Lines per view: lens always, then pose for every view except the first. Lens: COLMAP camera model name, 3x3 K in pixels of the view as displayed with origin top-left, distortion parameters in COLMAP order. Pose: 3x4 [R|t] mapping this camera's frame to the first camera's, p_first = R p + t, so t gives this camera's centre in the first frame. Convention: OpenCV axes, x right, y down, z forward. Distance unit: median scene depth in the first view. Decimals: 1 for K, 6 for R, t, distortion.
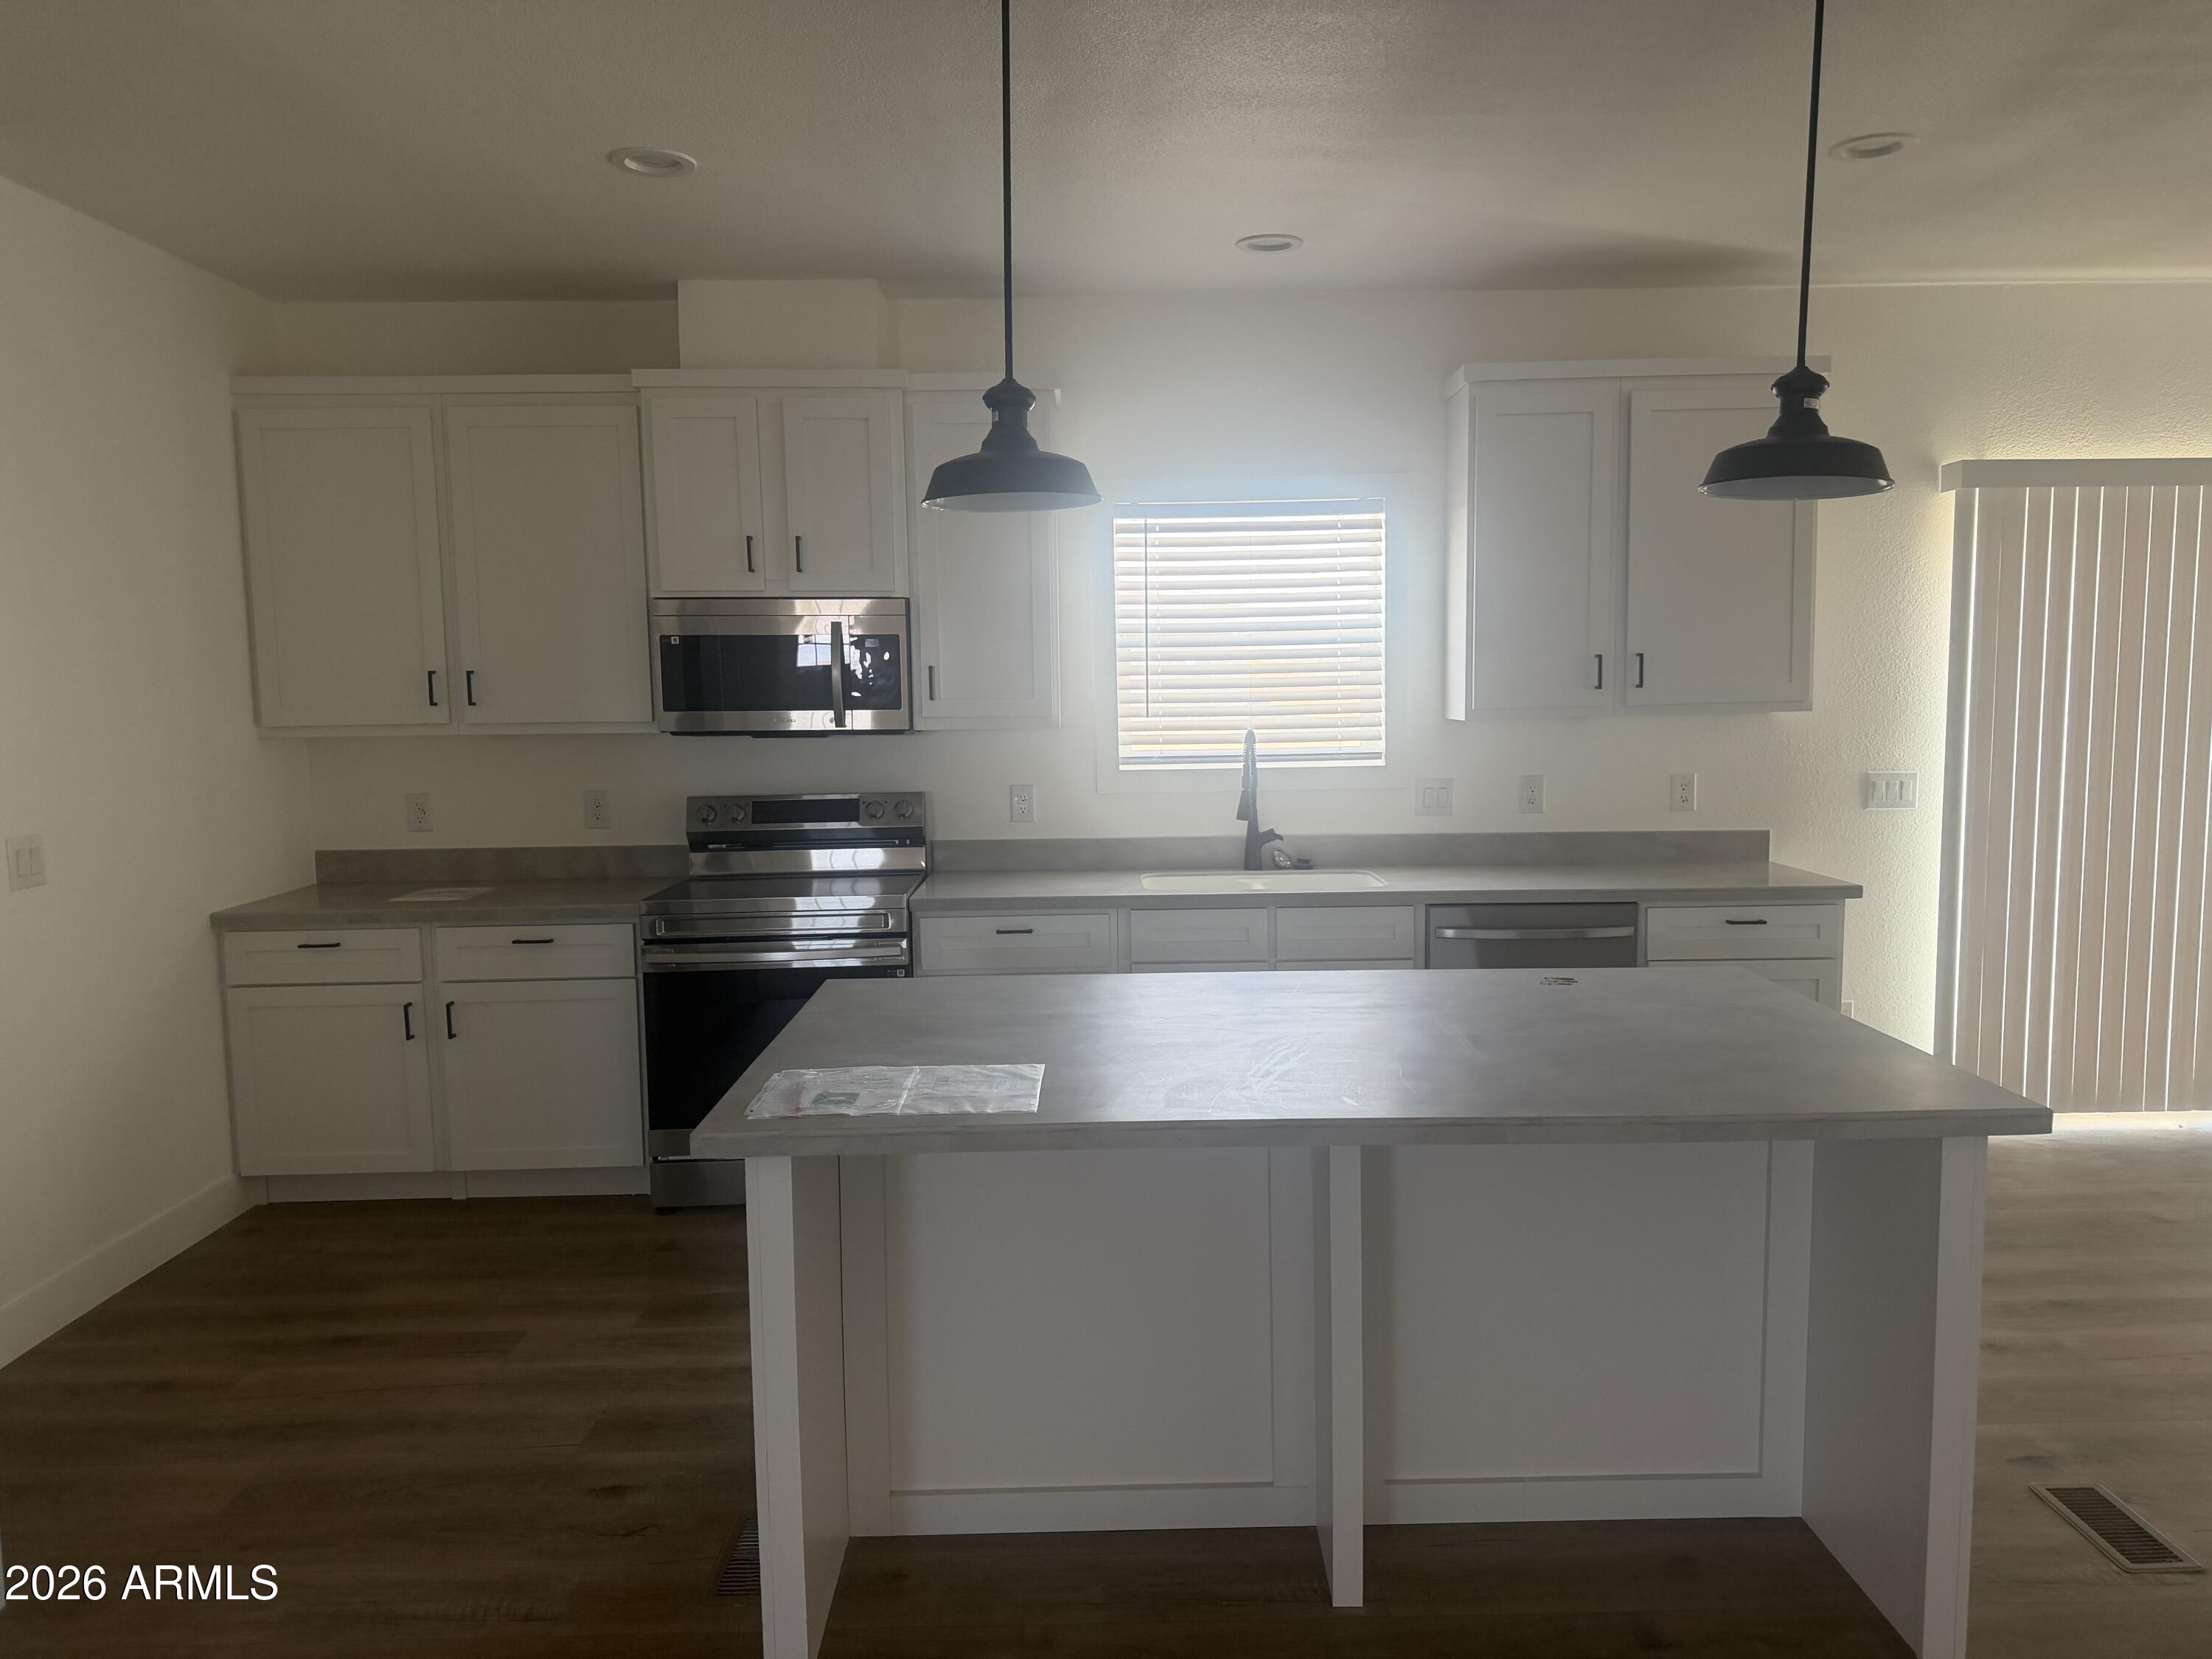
lens RADIAL K [[1551.2, 0, 1106.2], [0, 1551.2, 828.9], [0, 0, 1]] dist [0.033636, 0.000562]
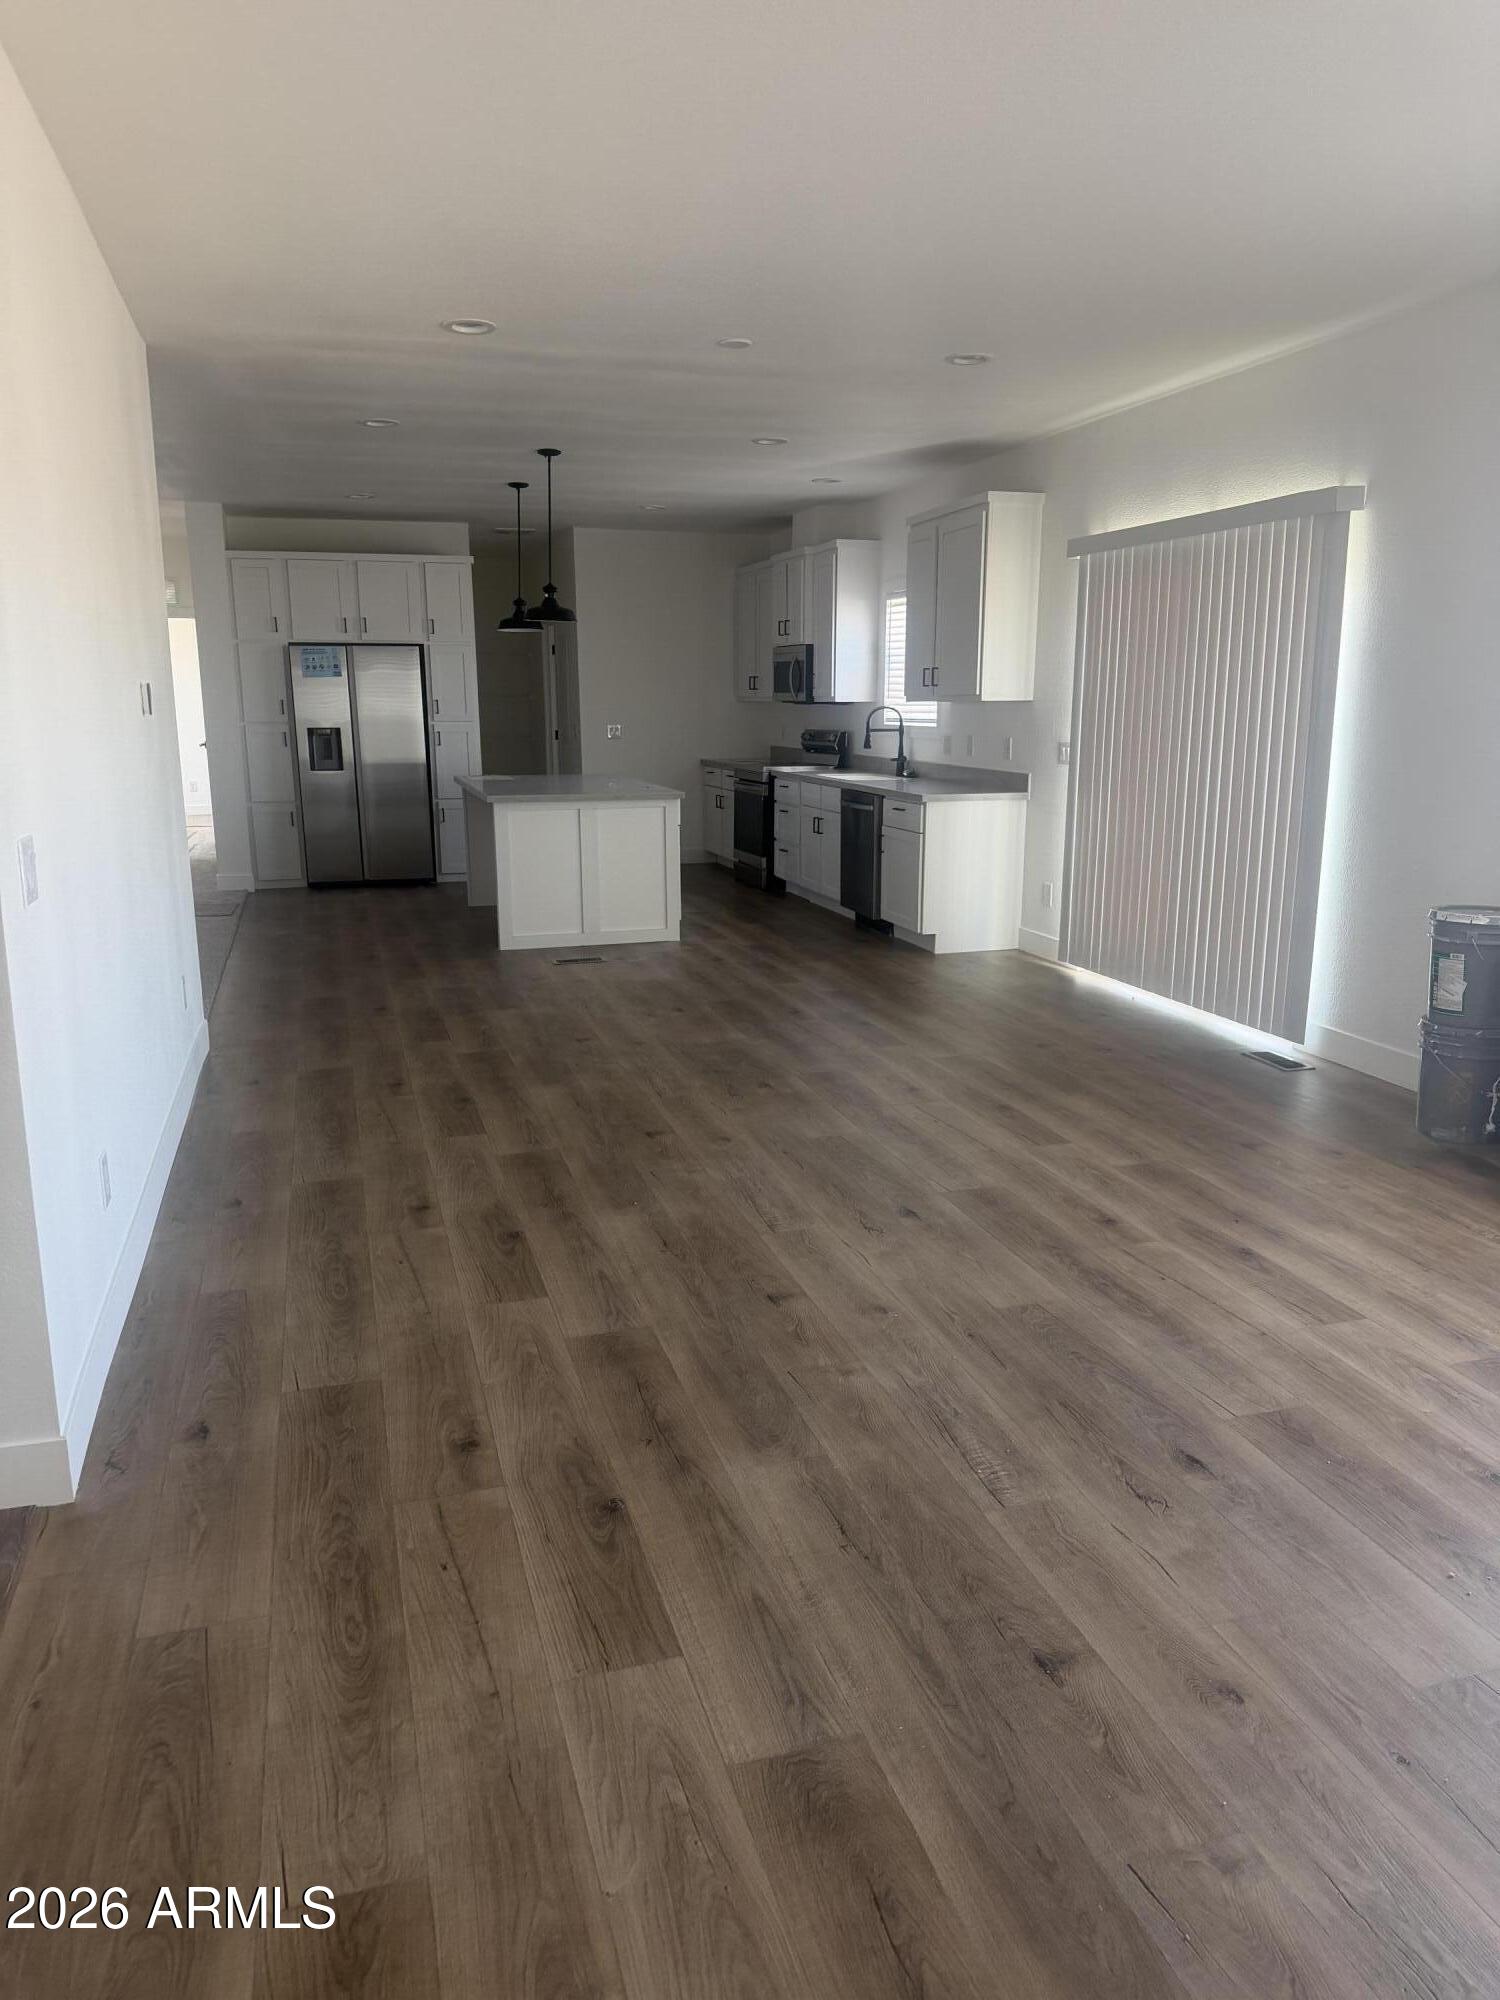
lens RADIAL K [[1402.5, 0, 750.0], [0, 1402.5, 1003.1], [0, 0, 1]] dist [0.033636, 0.000562]
pose [[0.282219, 0.218750, -0.934078, 1.824300], [-0.100233, 0.975051, 0.198061, -0.029173], [0.954099, 0.037729, 0.297104, 0.283083]]
